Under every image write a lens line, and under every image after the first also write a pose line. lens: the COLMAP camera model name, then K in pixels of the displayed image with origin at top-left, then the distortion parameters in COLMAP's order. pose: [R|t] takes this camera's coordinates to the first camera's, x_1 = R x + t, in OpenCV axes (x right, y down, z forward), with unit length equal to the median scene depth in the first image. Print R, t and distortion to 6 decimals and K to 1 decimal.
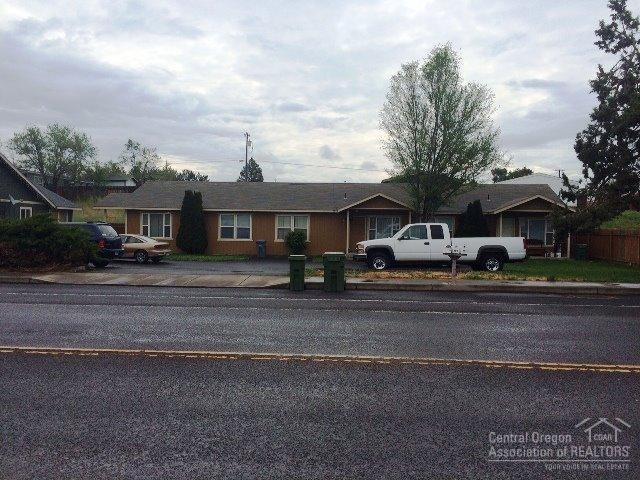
lens RADIAL K [[551.1, 0, 320.0], [0, 551.1, 240.0], [0, 0, 1]] dist [0.098833, -0.118131]
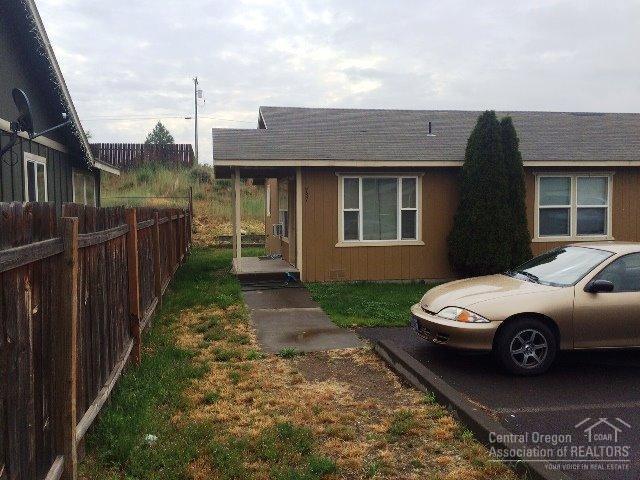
lens RADIAL K [[551.1, 0, 320.0], [0, 551.1, 240.0], [0, 0, 1]] dist [0.098833, -0.118131]
pose [[0.957505, -0.043692, 0.285089, -0.449469], [0.036947, 0.998896, 0.028997, -0.017816], [-0.286041, -0.017232, 0.958062, 0.661365]]
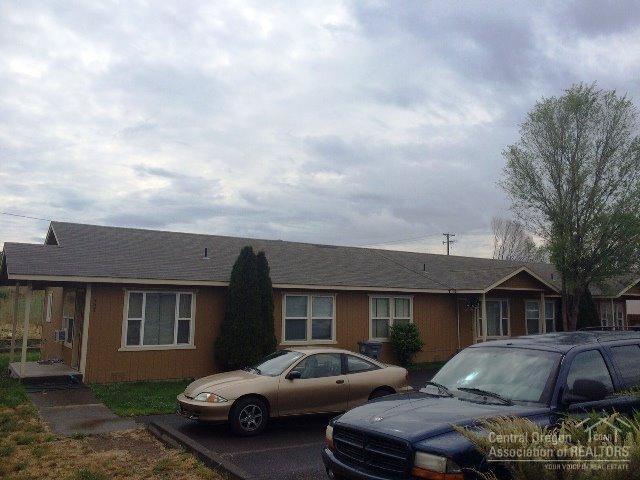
lens RADIAL K [[551.1, 0, 320.0], [0, 551.1, 240.0], [0, 0, 1]] dist [0.098833, -0.118131]
pose [[0.781512, 0.069183, 0.620043, -0.487929], [0.022383, 0.990084, -0.138683, -0.024187], [-0.623489, 0.122261, 0.772214, 0.565809]]
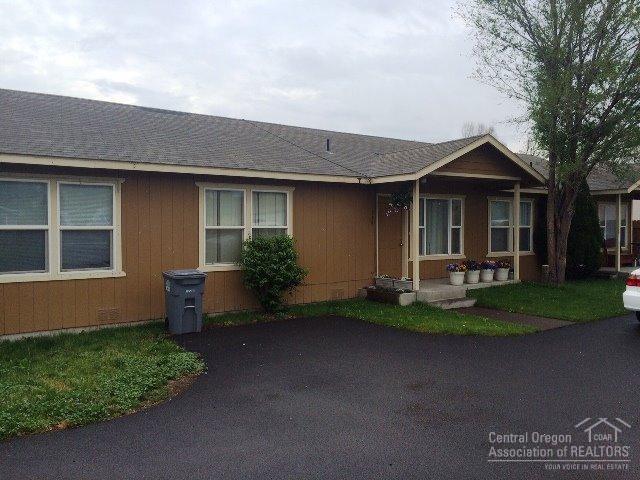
lens RADIAL K [[551.1, 0, 320.0], [0, 551.1, 240.0], [0, 0, 1]] dist [0.098833, -0.118131]
pose [[0.756456, -0.030992, 0.653309, -0.233500], [0.036179, 0.999330, 0.005515, -0.014268], [-0.653043, 0.019465, 0.757071, 0.712375]]
